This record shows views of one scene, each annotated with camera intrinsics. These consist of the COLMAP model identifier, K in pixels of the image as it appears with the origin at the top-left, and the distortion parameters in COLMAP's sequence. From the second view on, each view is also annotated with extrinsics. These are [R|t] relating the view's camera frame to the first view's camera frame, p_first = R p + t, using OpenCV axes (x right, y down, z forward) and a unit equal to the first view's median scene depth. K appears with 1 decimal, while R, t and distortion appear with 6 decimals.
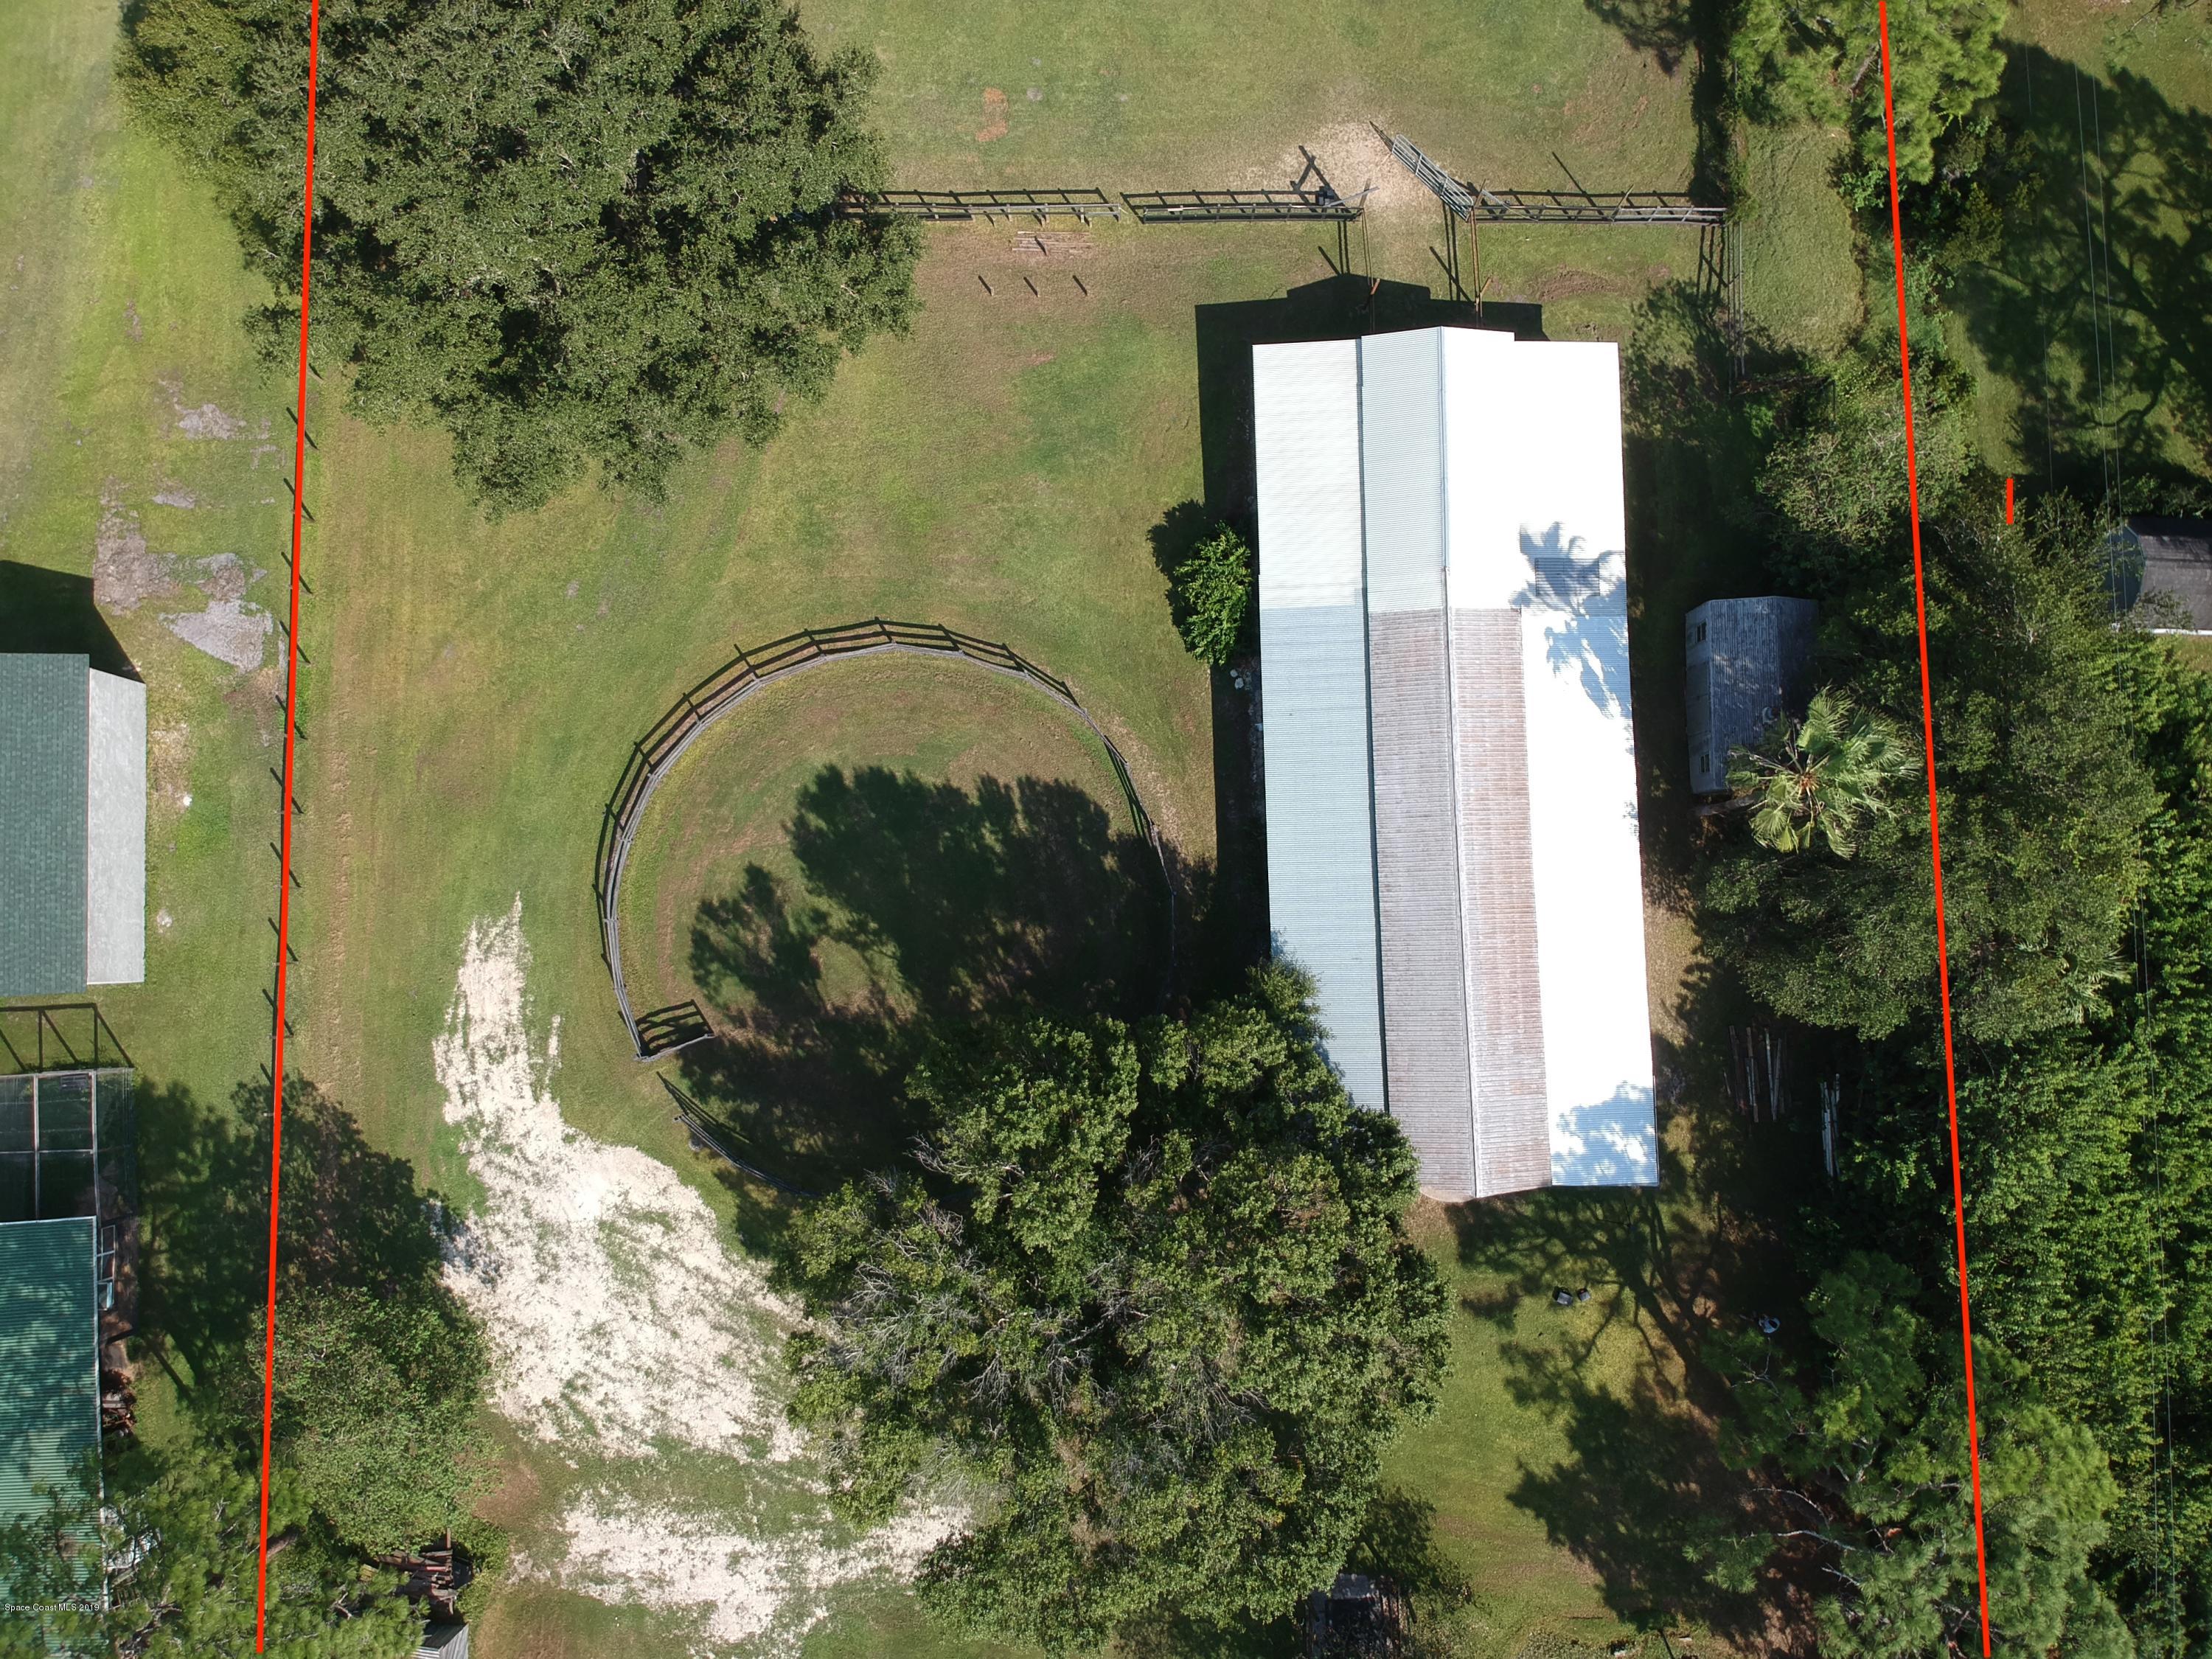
lens RADIAL K [[1610.5, 0, 1126.4], [0, 1610.5, 824.2], [0, 0, 1]] dist [0.141855, -0.268013]
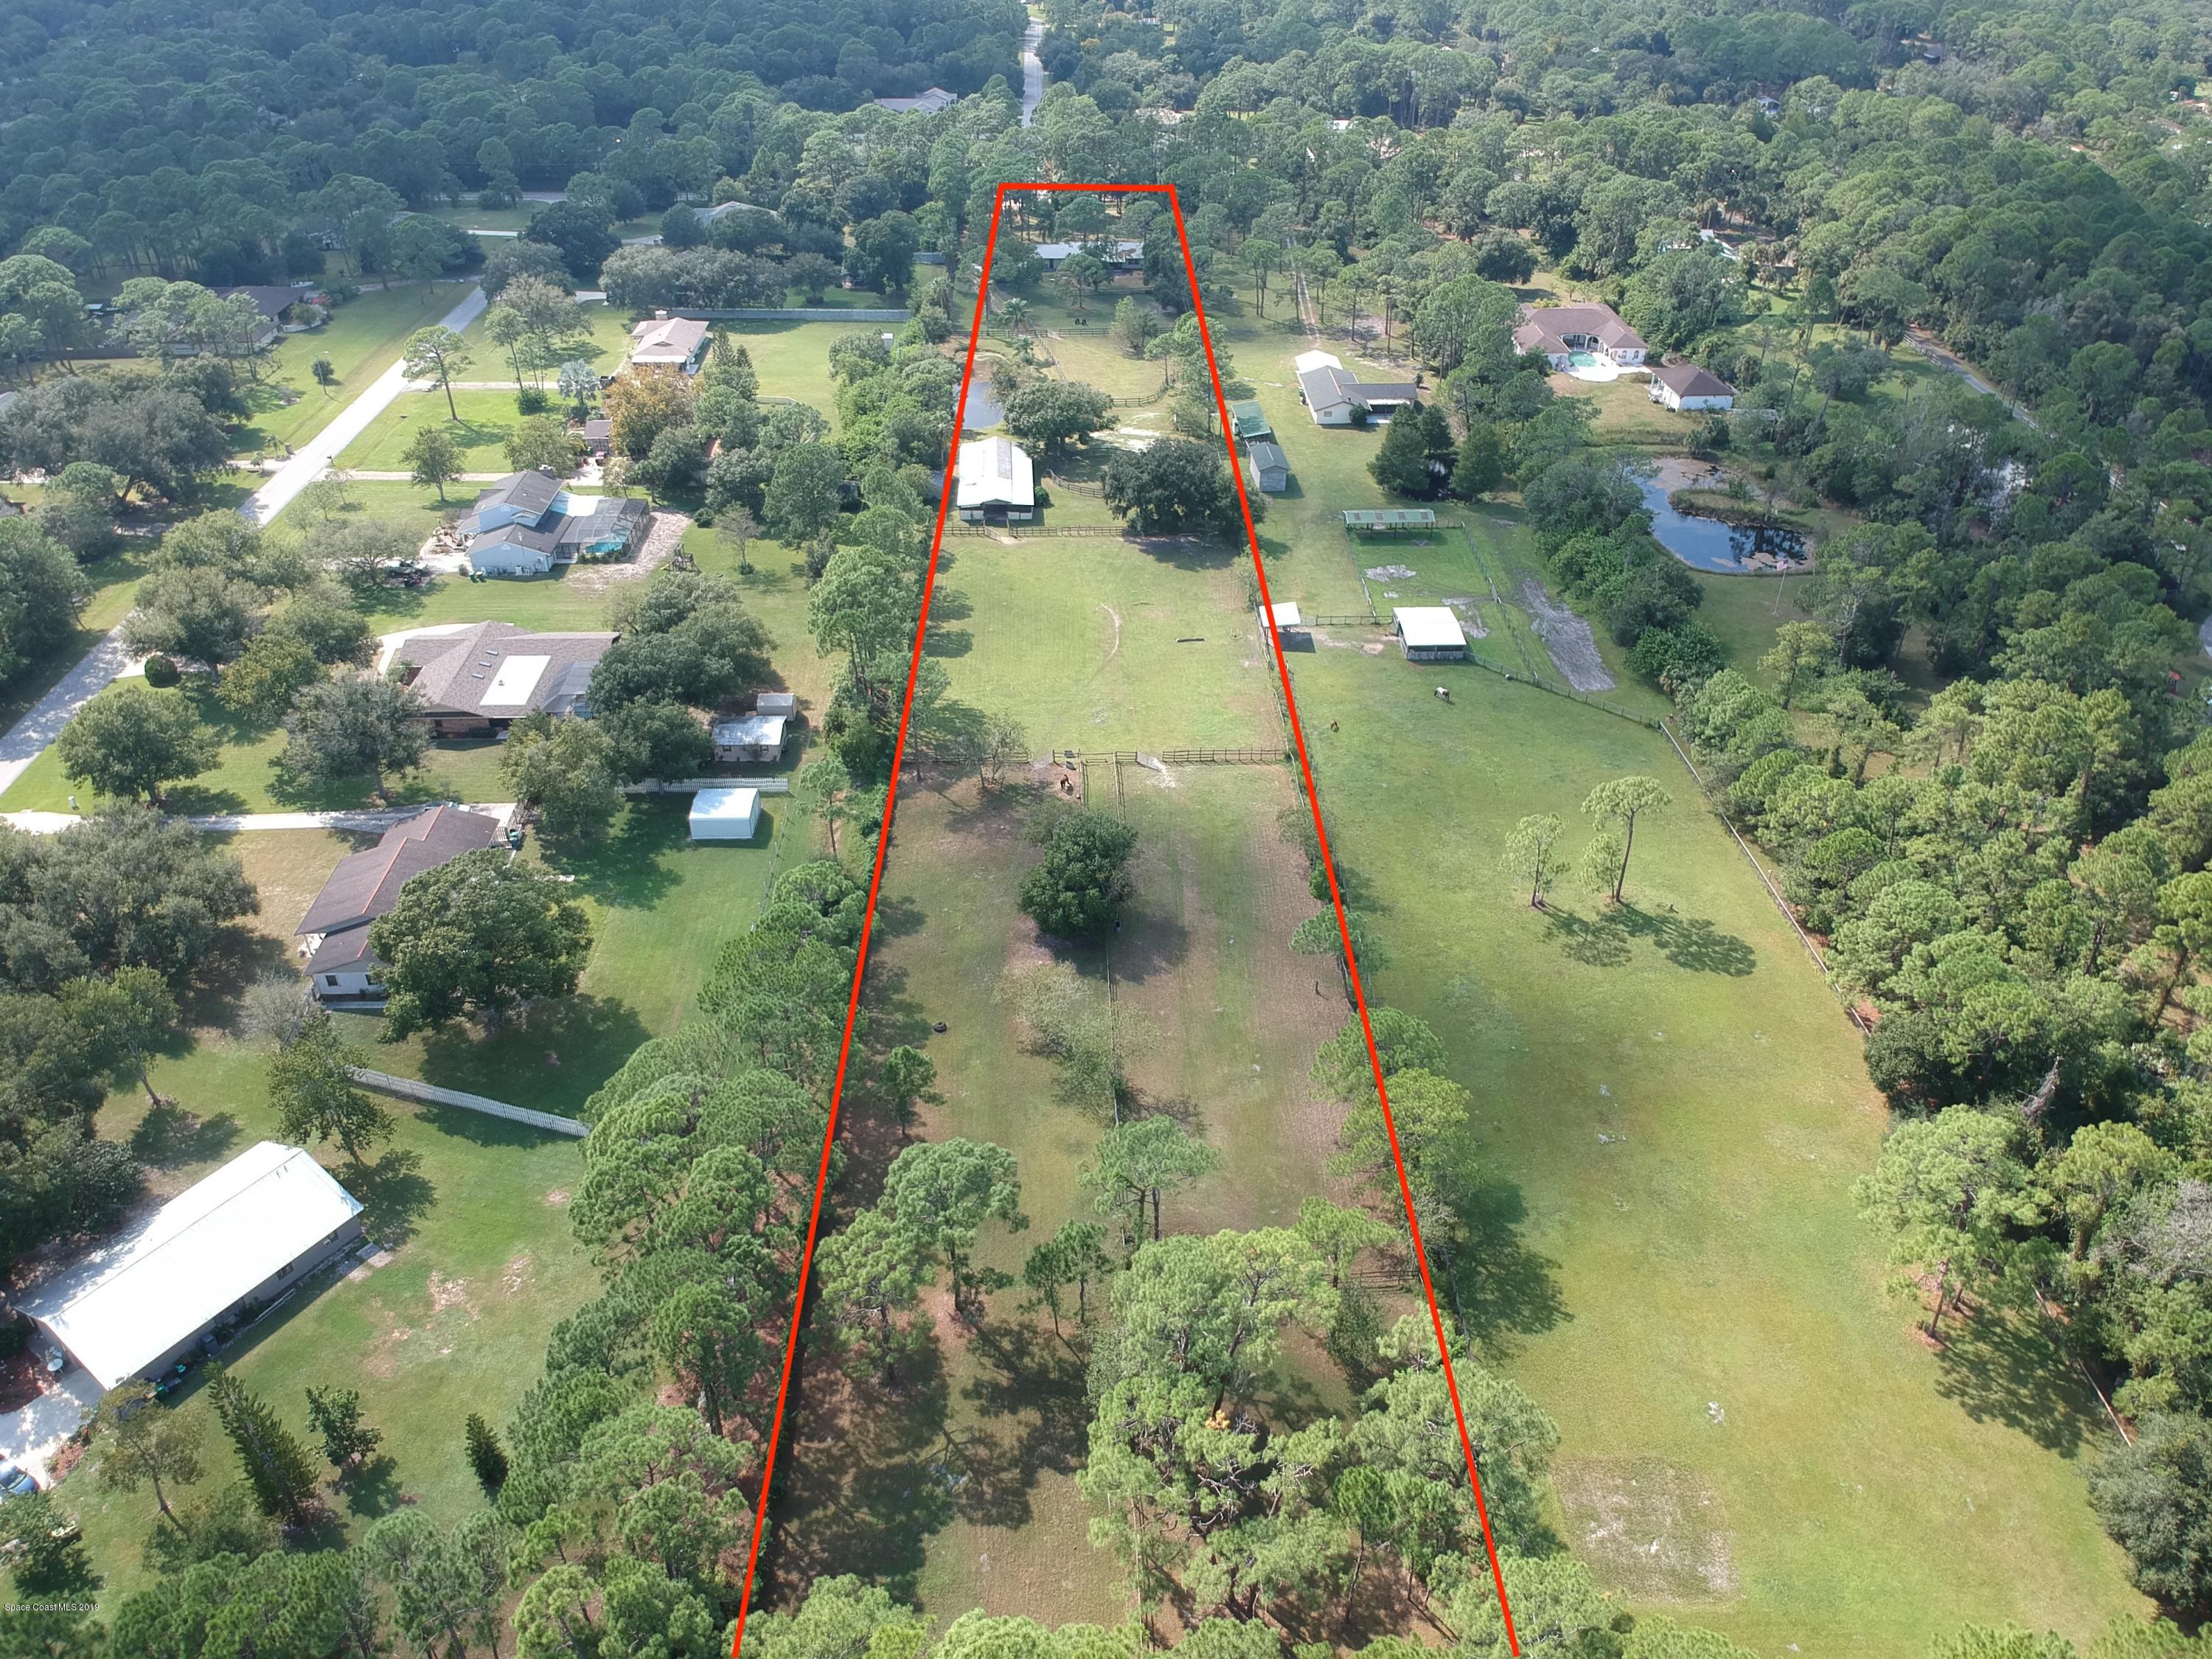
lens RADIAL K [[1610.5, 0, 1126.4], [0, 1610.5, 824.2], [0, 0, 1]] dist [0.141855, -0.268013]
pose [[-0.999205, 0.013328, -0.037576, -0.005959], [-0.039338, -0.483034, 0.874718, -4.943096], [-0.006492, 0.875500, 0.483174, -0.484831]]
